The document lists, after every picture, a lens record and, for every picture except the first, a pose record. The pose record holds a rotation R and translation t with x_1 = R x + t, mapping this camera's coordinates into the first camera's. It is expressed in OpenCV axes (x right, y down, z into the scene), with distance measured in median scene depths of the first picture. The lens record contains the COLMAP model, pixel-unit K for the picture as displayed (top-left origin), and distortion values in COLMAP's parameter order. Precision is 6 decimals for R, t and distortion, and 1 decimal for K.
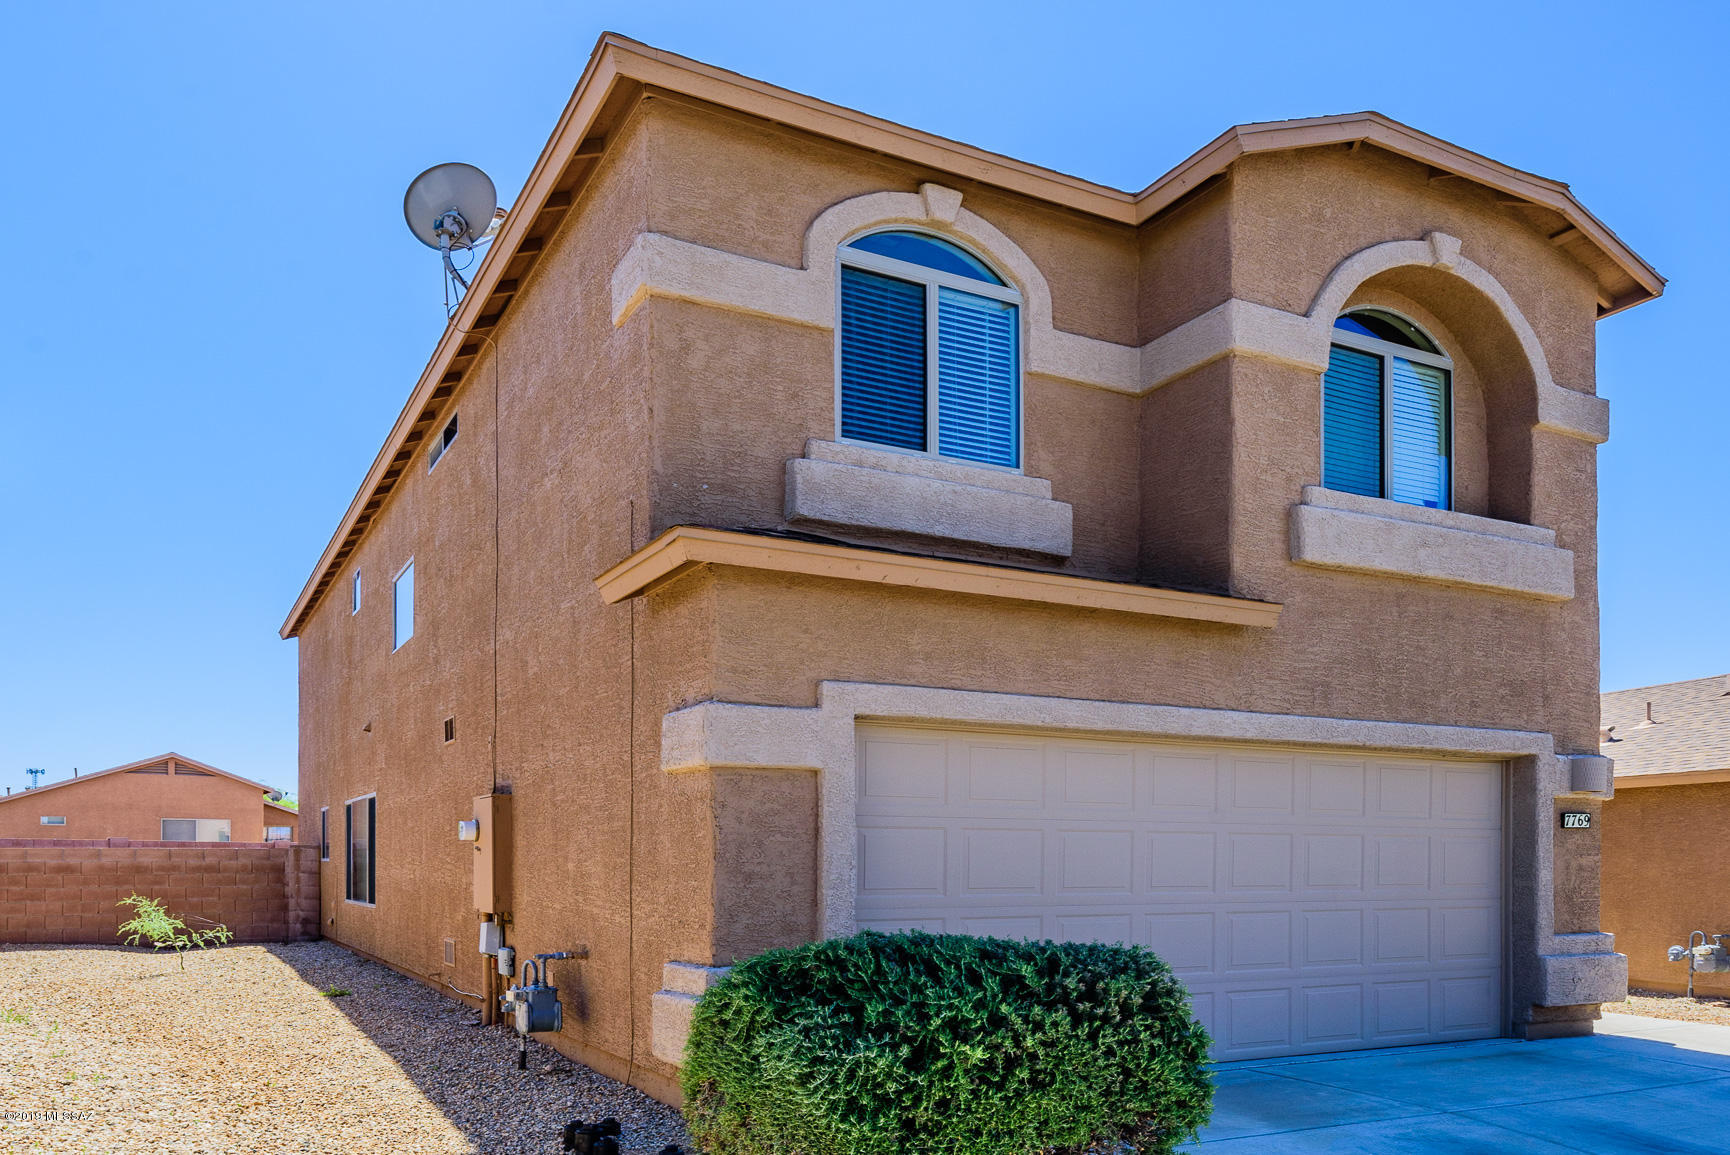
lens RADIAL K [[742.2, 0, 804.0], [0, 742.2, 666.6], [0, 0, 1]] dist [0.000841, 0.000011]
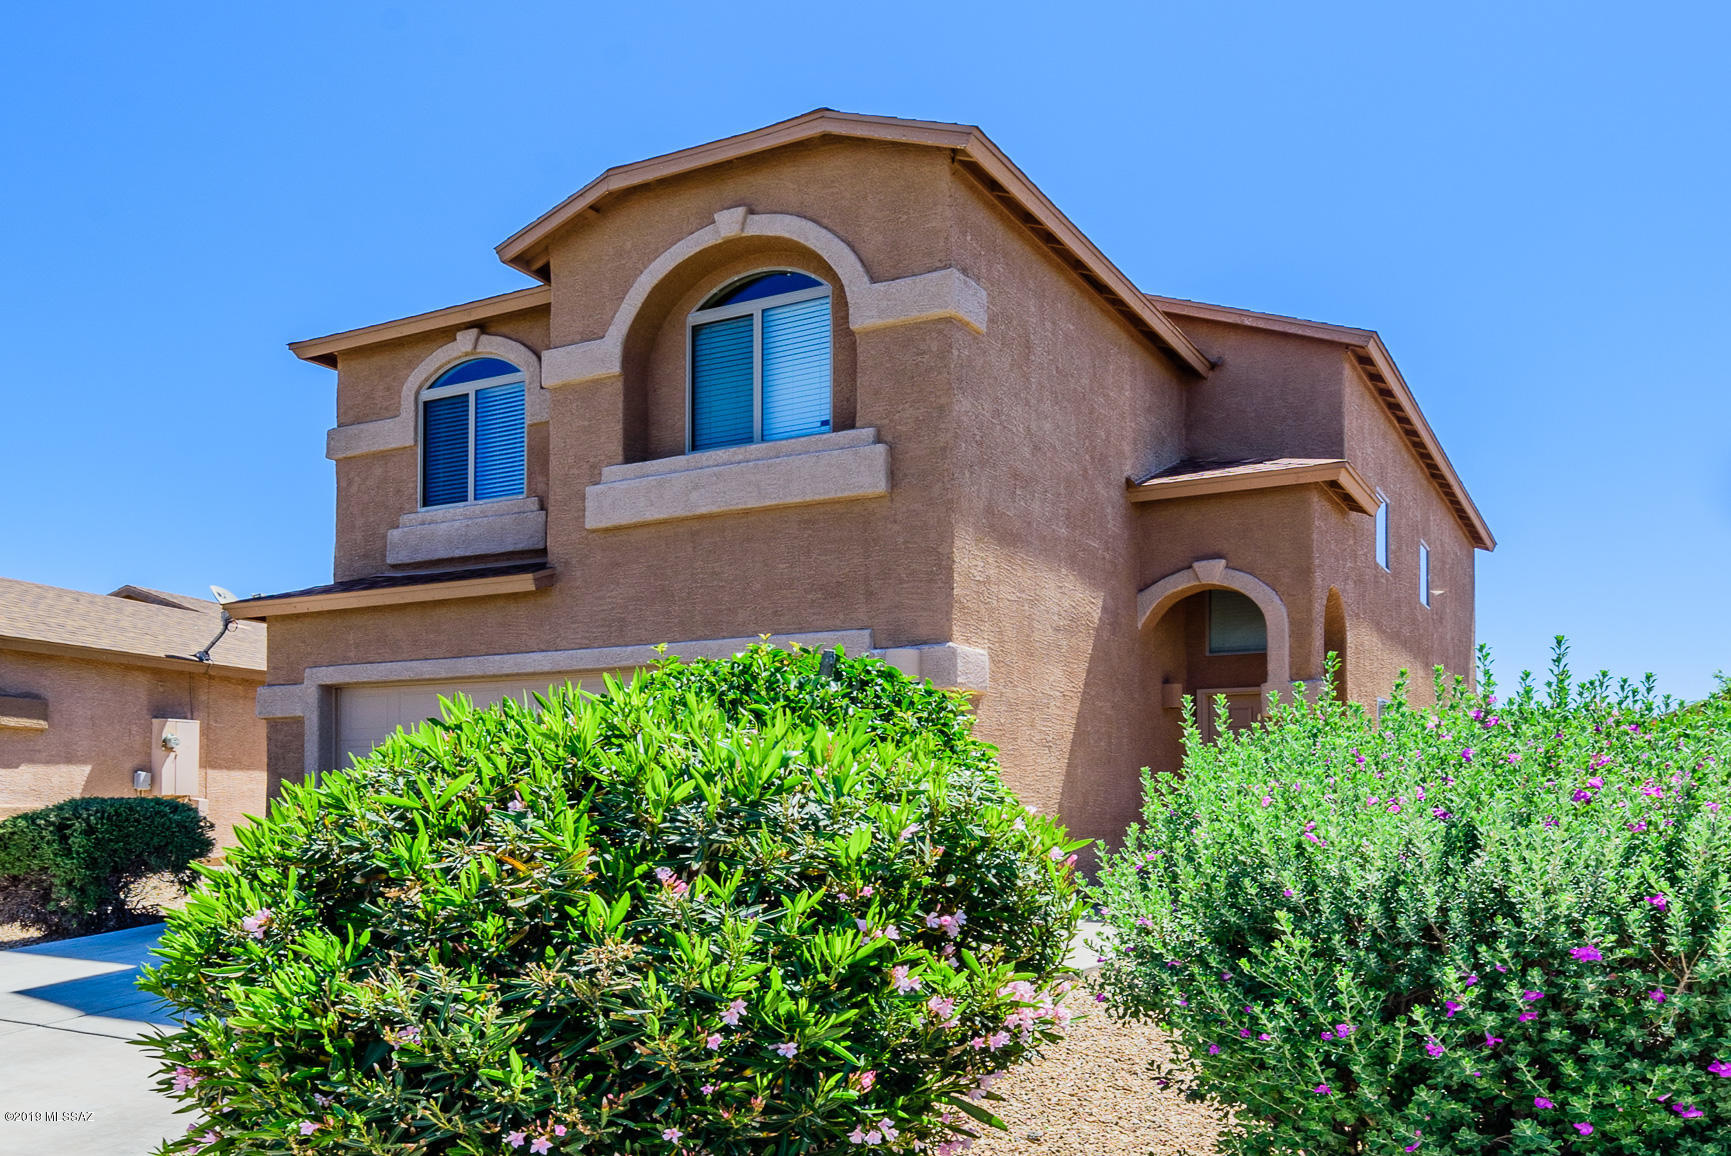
lens RADIAL K [[684.0, 0, 874.2], [0, 684.0, 581.2], [0, 0, 1]] dist [-0.001252, -0.000120]
pose [[0.841552, -0.159274, -0.516160, 1.630424], [0.145345, 0.987068, -0.067612, 0.096883], [0.520254, -0.018122, 0.853819, 0.226225]]
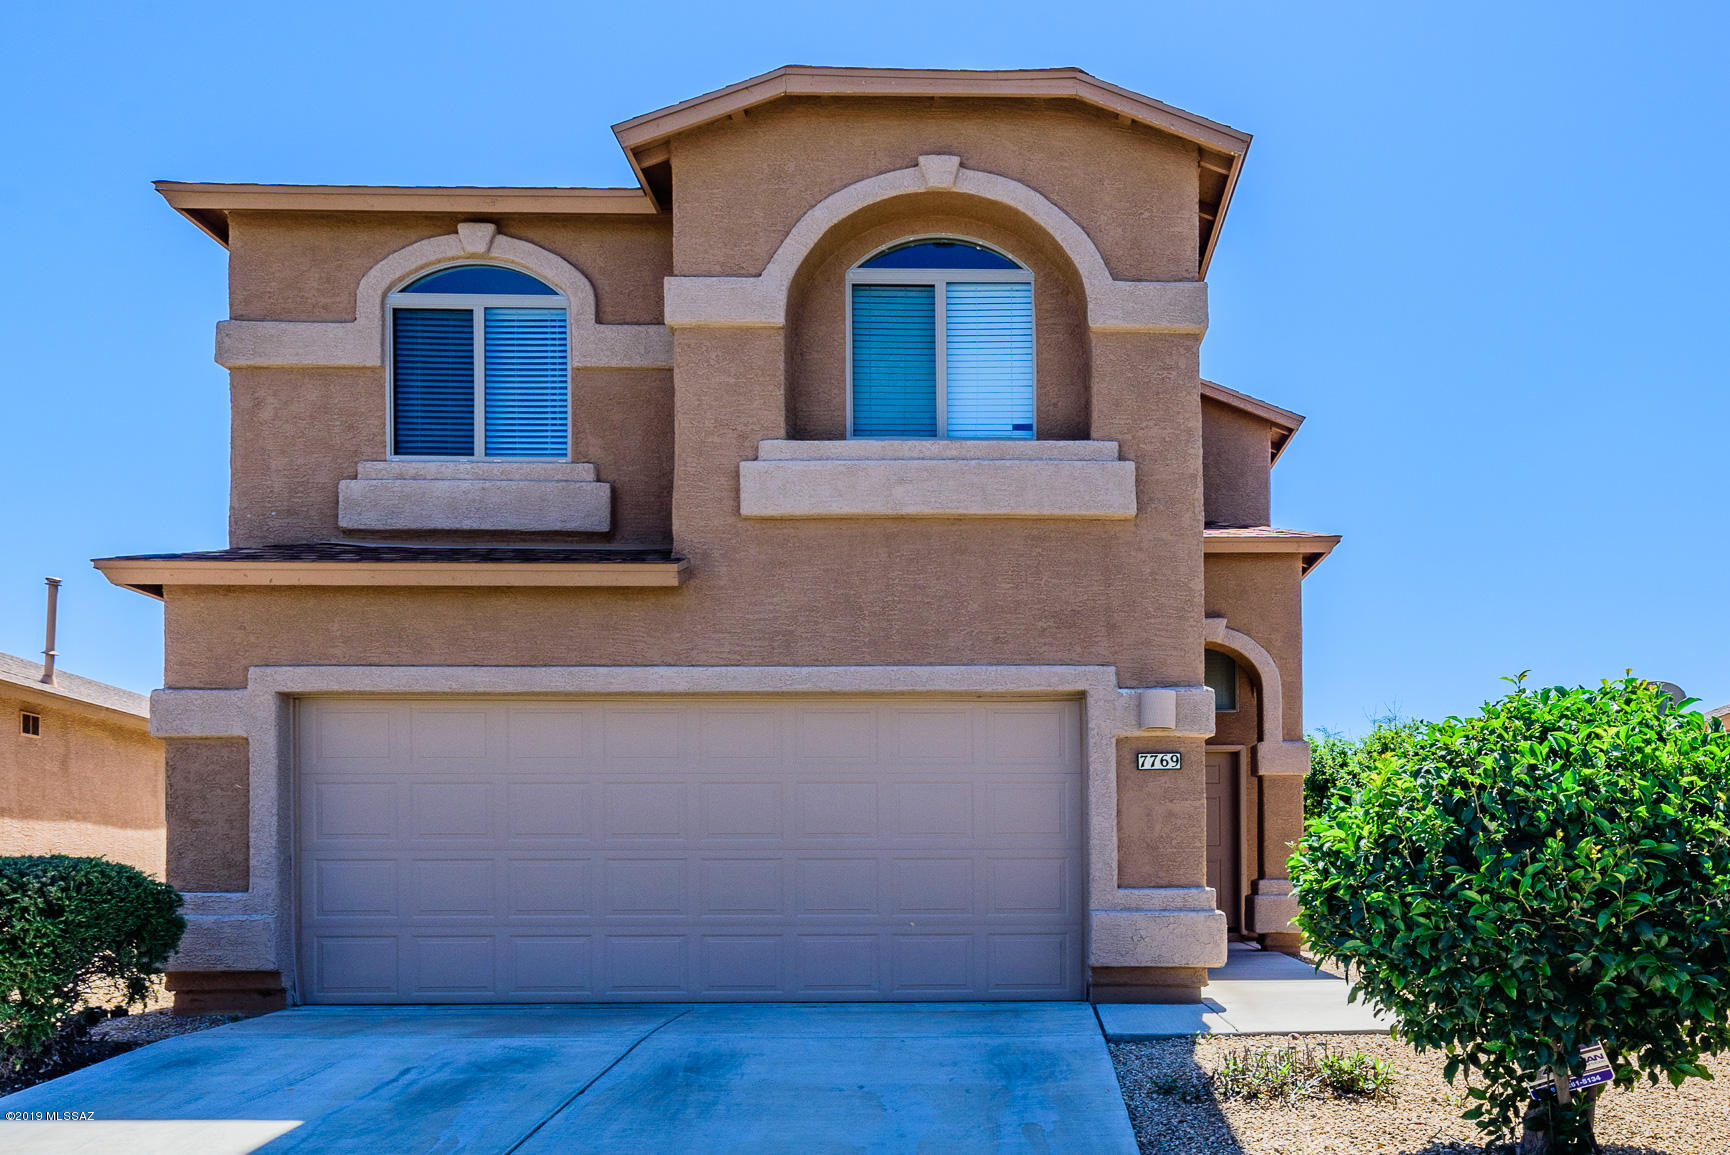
lens RADIAL K [[756.8, 0, 811.2], [0, 756.8, 628.8], [0, 0, 1]] dist [0.000791, -0.000014]
pose [[0.961659, -0.076806, -0.263273, 0.983070], [0.074237, 0.997046, -0.019706, 0.039417], [0.264009, -0.000594, 0.964520, 0.013474]]
